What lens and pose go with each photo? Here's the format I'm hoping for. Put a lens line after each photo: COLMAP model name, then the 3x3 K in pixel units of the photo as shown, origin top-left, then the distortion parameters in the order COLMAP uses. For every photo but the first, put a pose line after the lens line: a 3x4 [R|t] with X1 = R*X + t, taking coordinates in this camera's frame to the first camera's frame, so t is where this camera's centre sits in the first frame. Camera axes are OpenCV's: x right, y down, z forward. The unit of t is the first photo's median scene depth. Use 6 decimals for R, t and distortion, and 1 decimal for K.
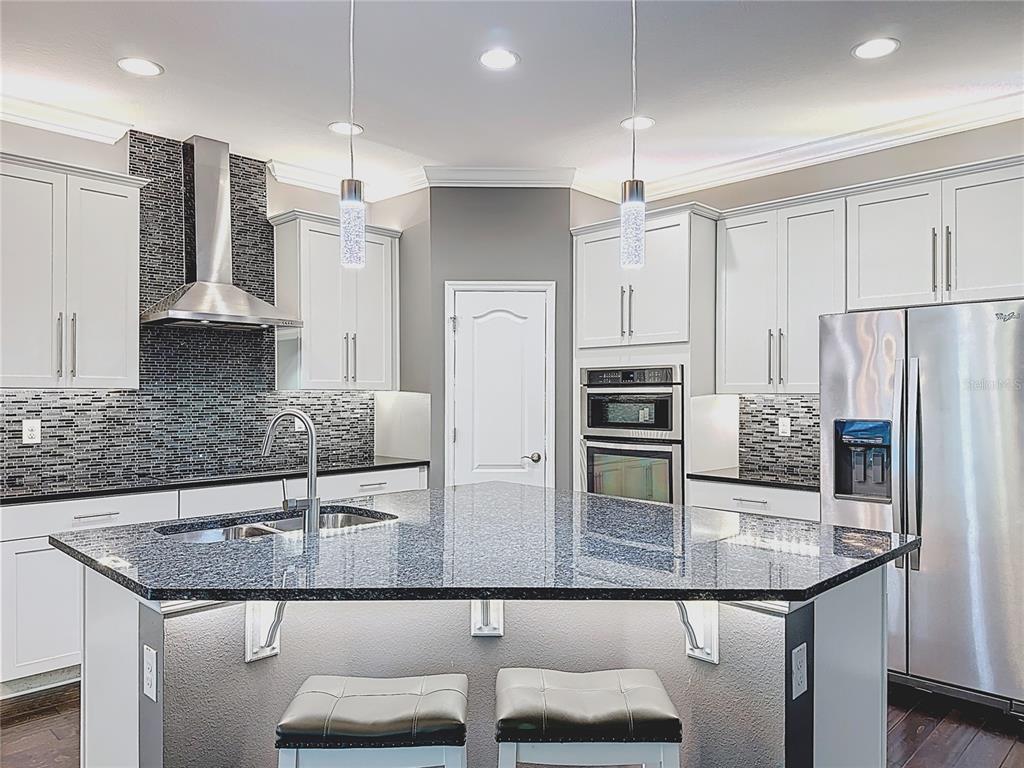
lens RADIAL K [[722.6, 0, 482.2], [0, 722.6, 390.6], [0, 0, 1]] dist [0.027761, -0.055748]
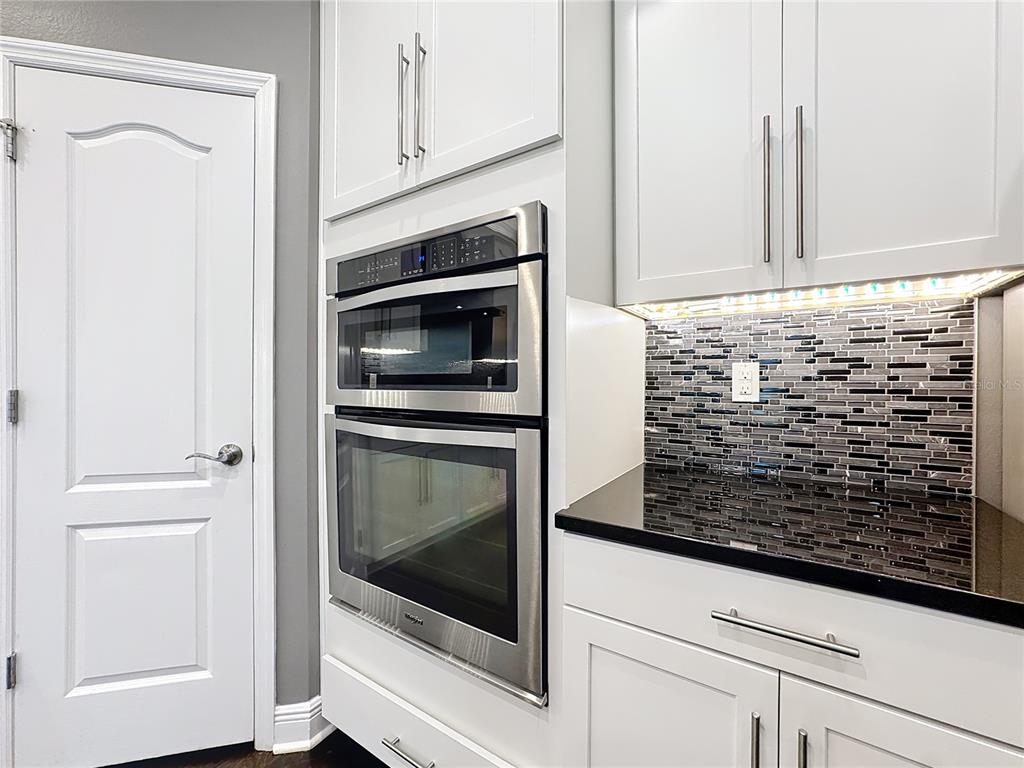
lens RADIAL K [[414.2, 0, 506.4], [0, 414.2, 378.6], [0, 0, 1]] dist [-0.015100, 0.001708]
pose [[0.978077, -0.000388, 0.208241, 0.204561], [-0.000091, 0.999997, 0.002292, 0.046637], [-0.208241, -0.002261, 0.978075, 0.761023]]
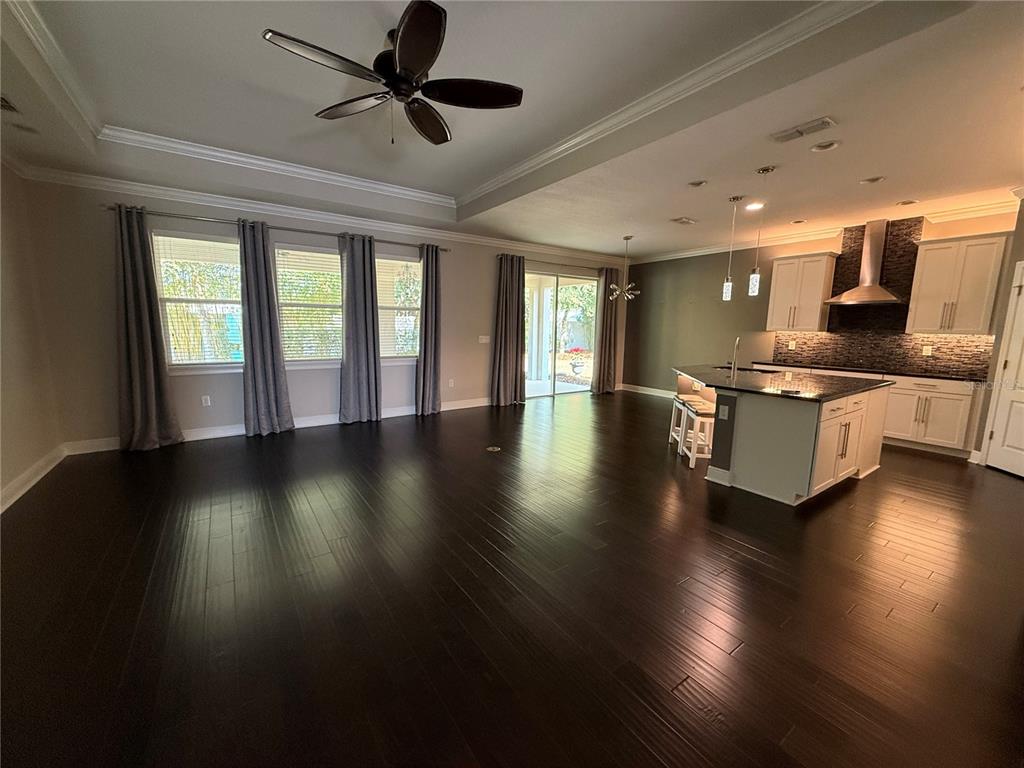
lens RADIAL K [[414.2, 0, 499.1], [0, 414.2, 389.7], [0, 0, 1]] dist [-0.015100, 0.001708]
pose [[-0.191552, 0.146261, -0.970523, 1.110681], [-0.010297, 0.988480, 0.150999, -0.005902], [0.981428, 0.038918, -0.187839, 0.107370]]
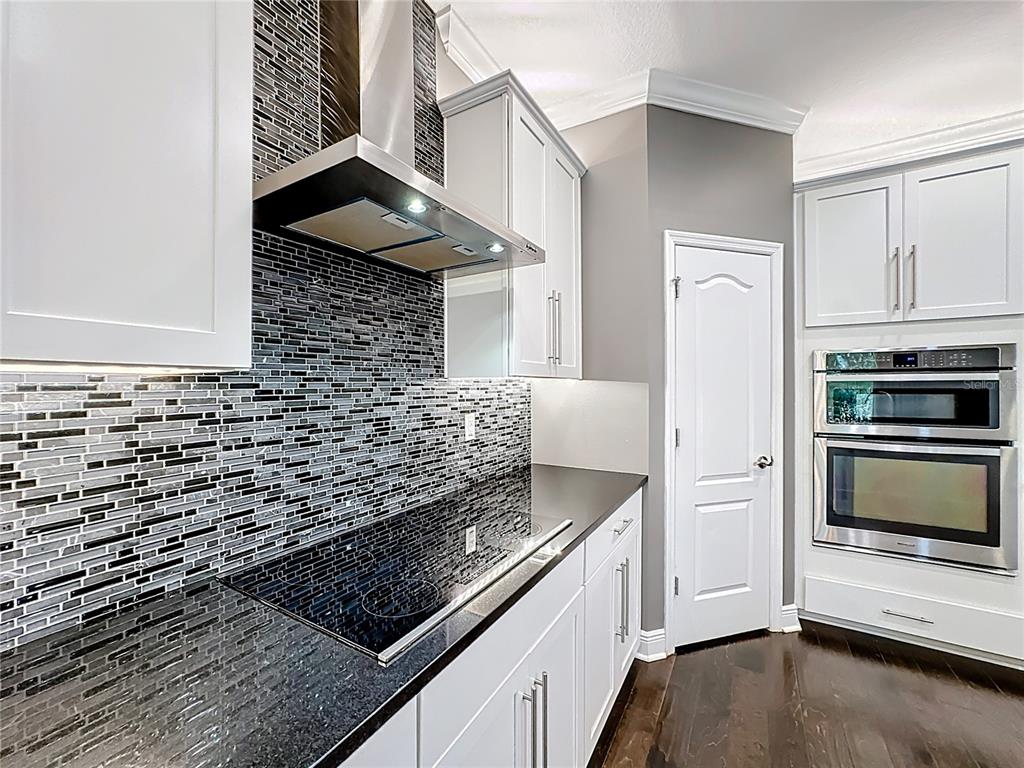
lens RADIAL K [[414.2, 0, 489.1], [0, 414.2, 383.3], [0, 0, 1]] dist [-0.015100, 0.001708]
pose [[0.966852, -0.003035, 0.255321, -0.361181], [0.003524, 0.999993, -0.001459, 0.005117], [-0.255314, 0.002310, 0.966855, 0.682915]]
